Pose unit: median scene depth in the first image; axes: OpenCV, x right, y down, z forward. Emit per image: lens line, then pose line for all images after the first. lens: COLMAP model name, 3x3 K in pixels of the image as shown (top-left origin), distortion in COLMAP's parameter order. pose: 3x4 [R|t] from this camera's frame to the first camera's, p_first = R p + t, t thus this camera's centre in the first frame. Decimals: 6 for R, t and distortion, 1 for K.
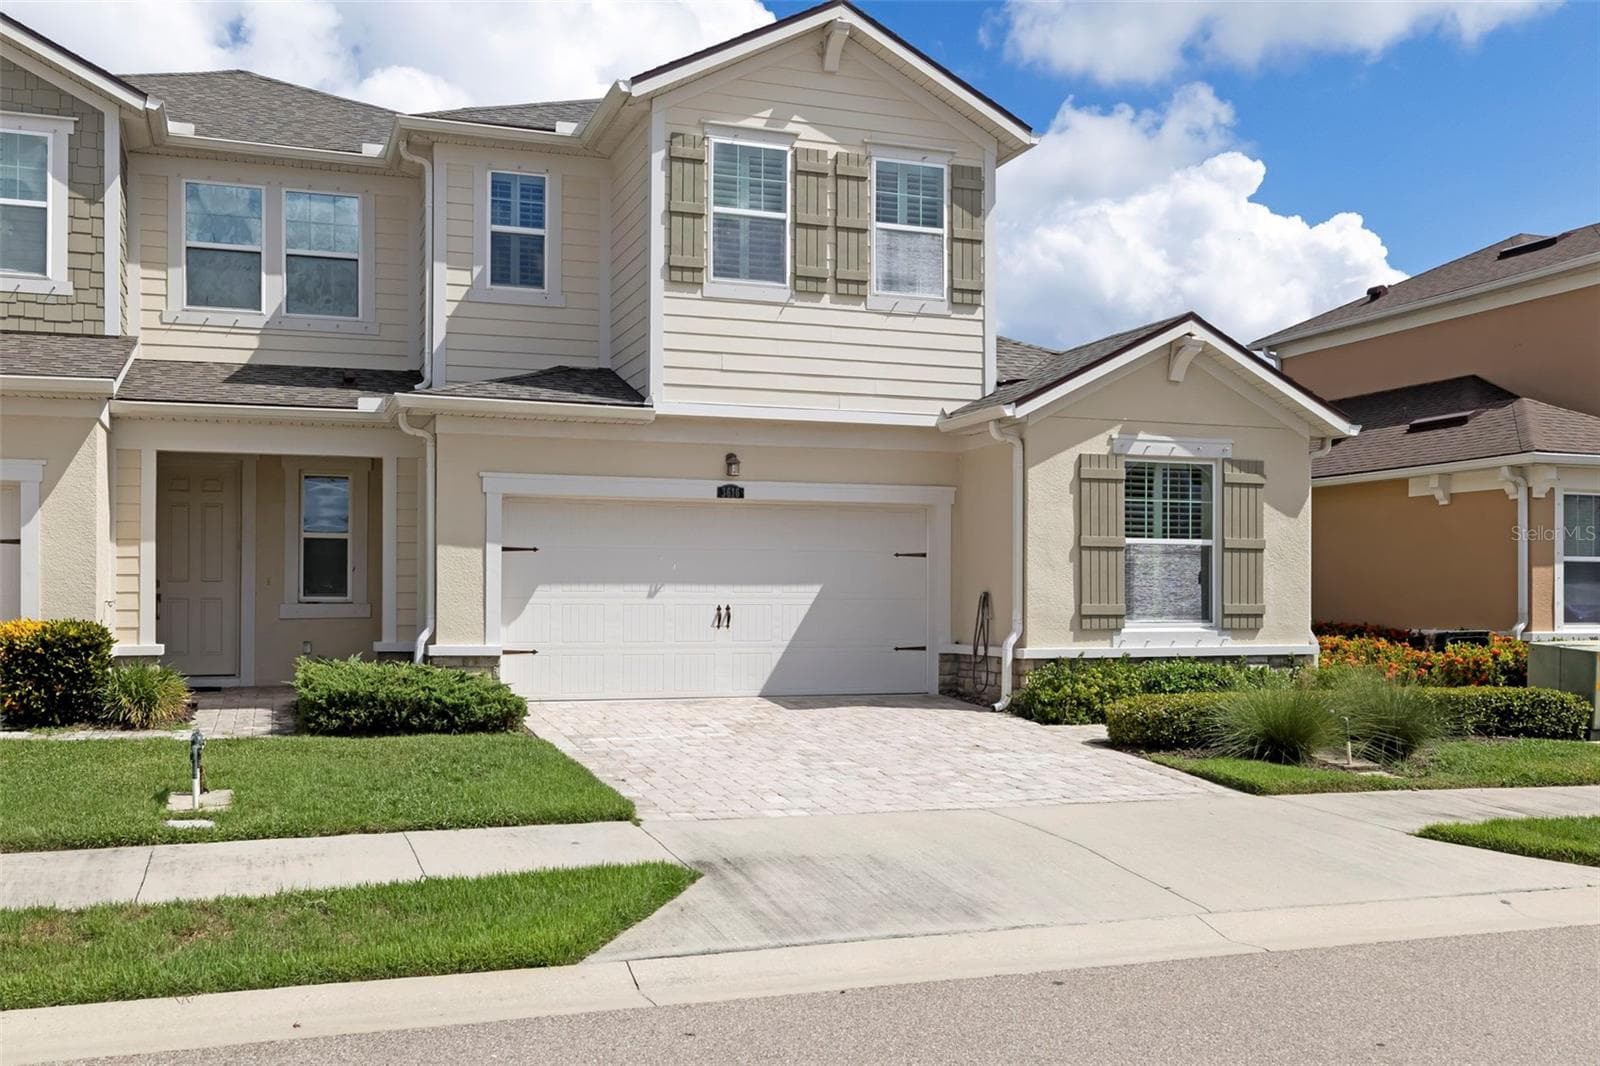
lens RADIAL K [[1497.9, 0, 768.1], [0, 1497.9, 594.3], [0, 0, 1]] dist [0.006376, 0.000000]
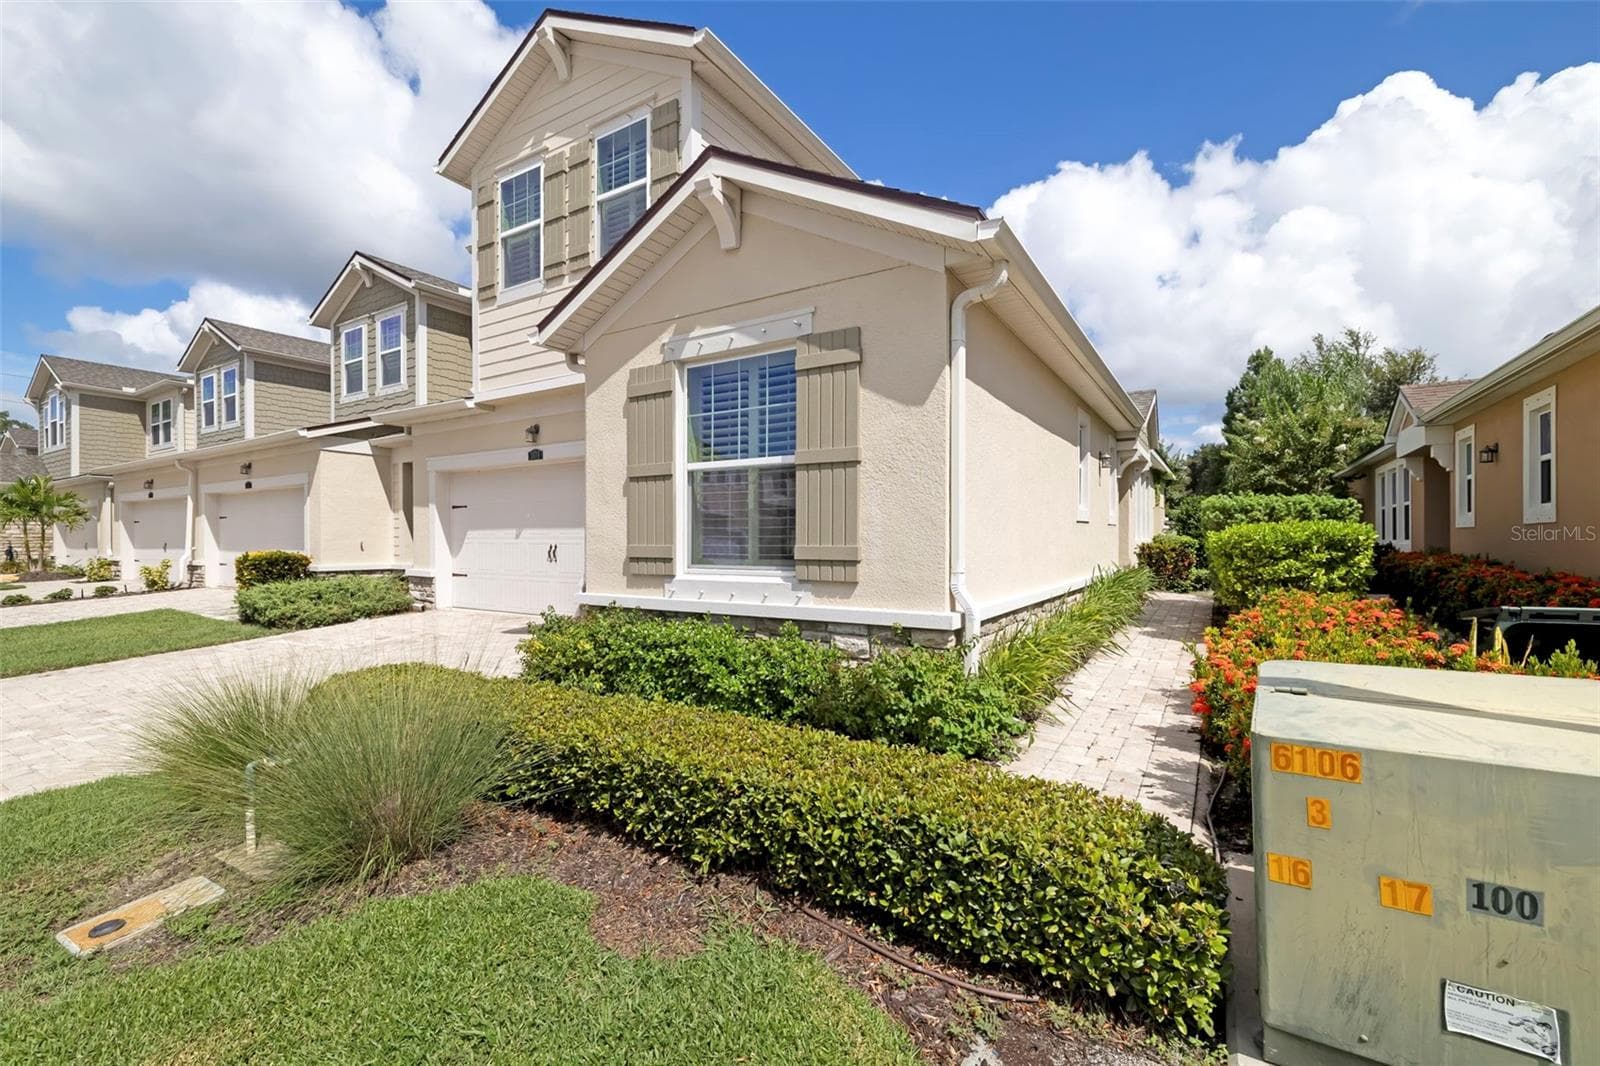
lens RADIAL K [[695.5, 0, 757.5], [0, 695.5, 537.1], [0, 0, 1]] dist [-0.000498, -0.001319]
pose [[0.603596, -0.005050, -0.797275, 0.560942], [0.006964, 0.999975, -0.001061, 0.003006], [0.797260, -0.004912, 0.603616, 0.803316]]
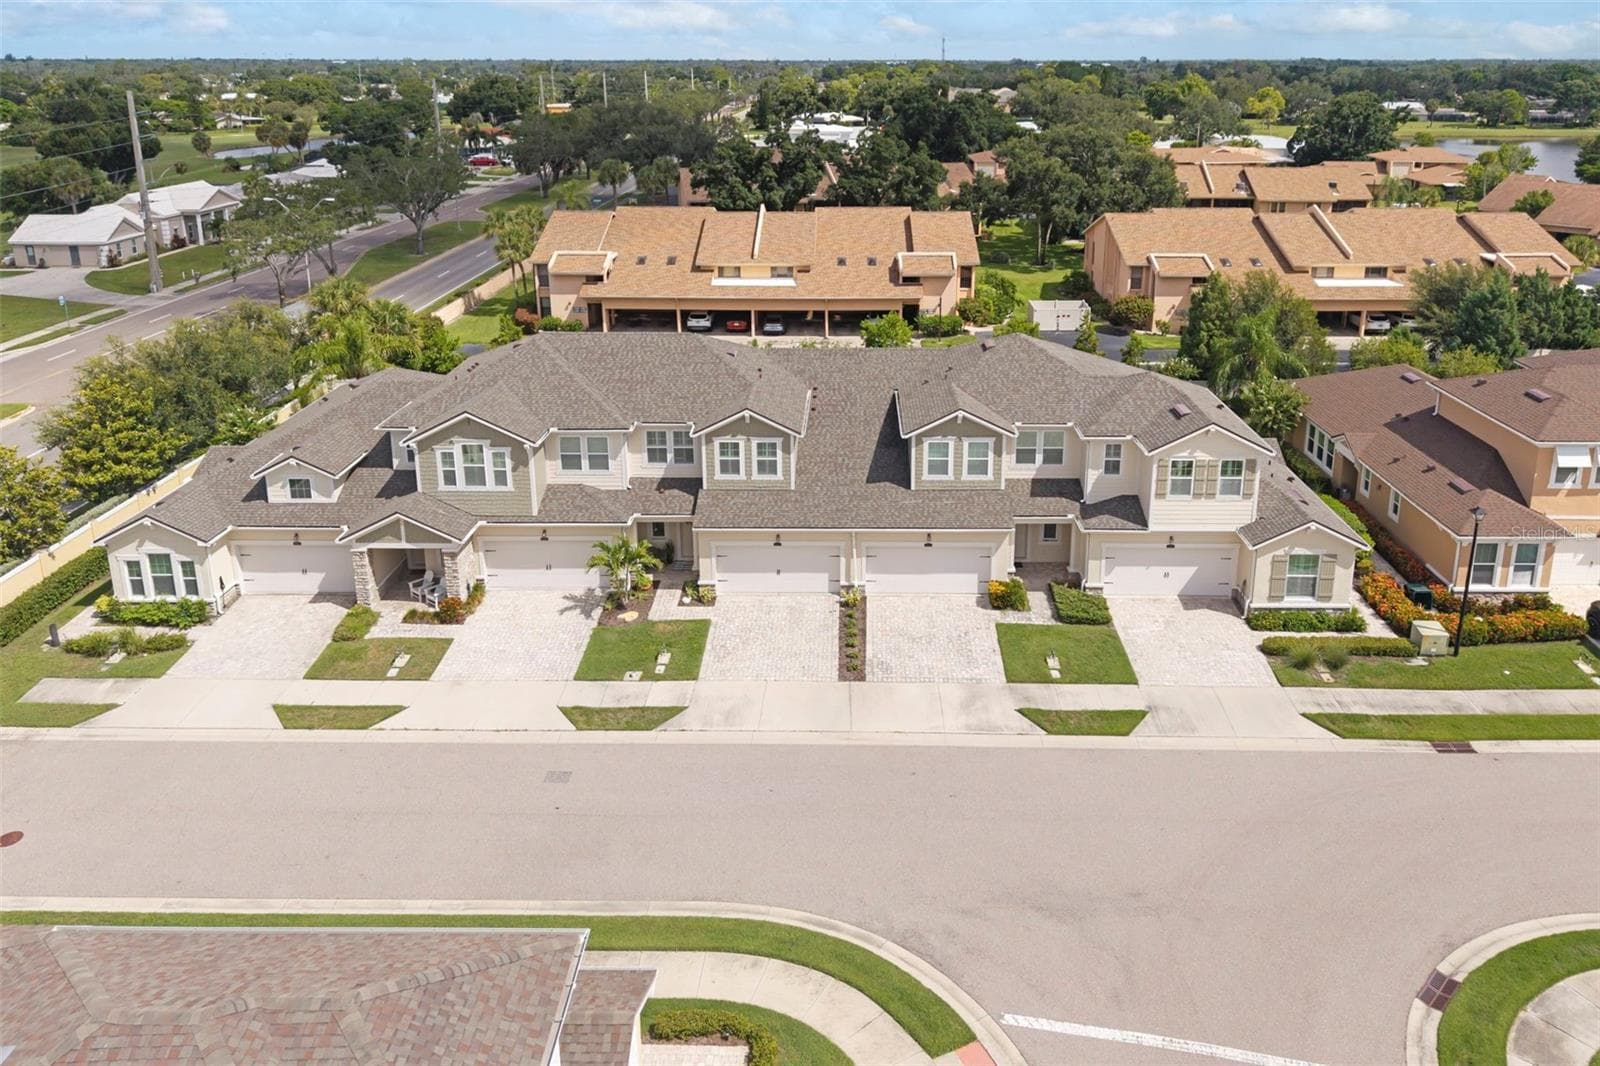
lens RADIAL K [[1129.3, 0, 804.5], [0, 1129.3, 389.5], [0, 0, 1]] dist [0.027596, -0.007062]
pose [[0.929464, 0.079869, -0.360162, 0.109084], [0.026591, 0.959239, 0.281341, -1.237527], [0.367952, -0.271074, 0.889455, -1.673752]]
